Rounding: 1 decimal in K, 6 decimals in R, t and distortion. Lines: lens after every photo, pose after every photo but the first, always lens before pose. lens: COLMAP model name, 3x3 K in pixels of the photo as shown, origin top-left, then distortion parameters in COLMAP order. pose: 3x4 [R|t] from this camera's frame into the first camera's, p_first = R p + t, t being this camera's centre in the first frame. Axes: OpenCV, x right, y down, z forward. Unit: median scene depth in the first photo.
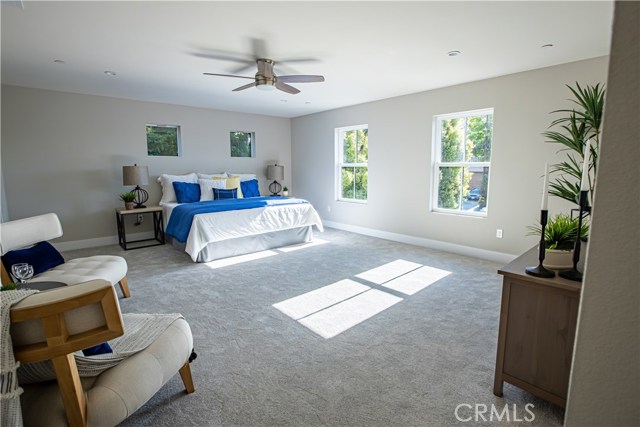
lens RADIAL K [[291.6, 0, 321.9], [0, 291.6, 209.7], [0, 0, 1]] dist [-0.025218, 0.000734]
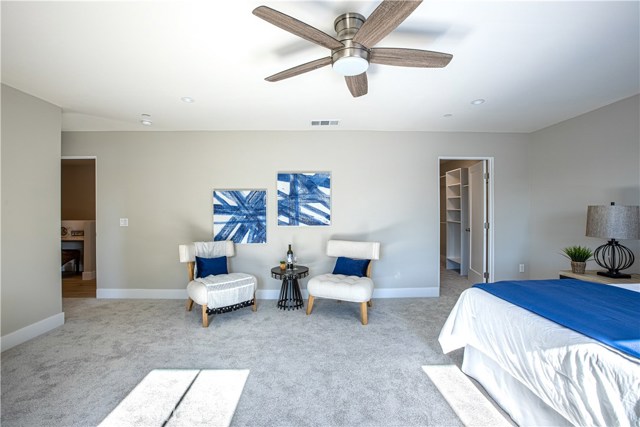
lens RADIAL K [[291.6, 0, 321.9], [0, 291.6, 209.7], [0, 0, 1]] dist [-0.025218, 0.000734]
pose [[-0.654347, -0.000272, -0.756195, 0.190032], [-0.109103, 0.989571, 0.094053, -0.136130], [0.748283, 0.144046, -0.647552, 0.960960]]
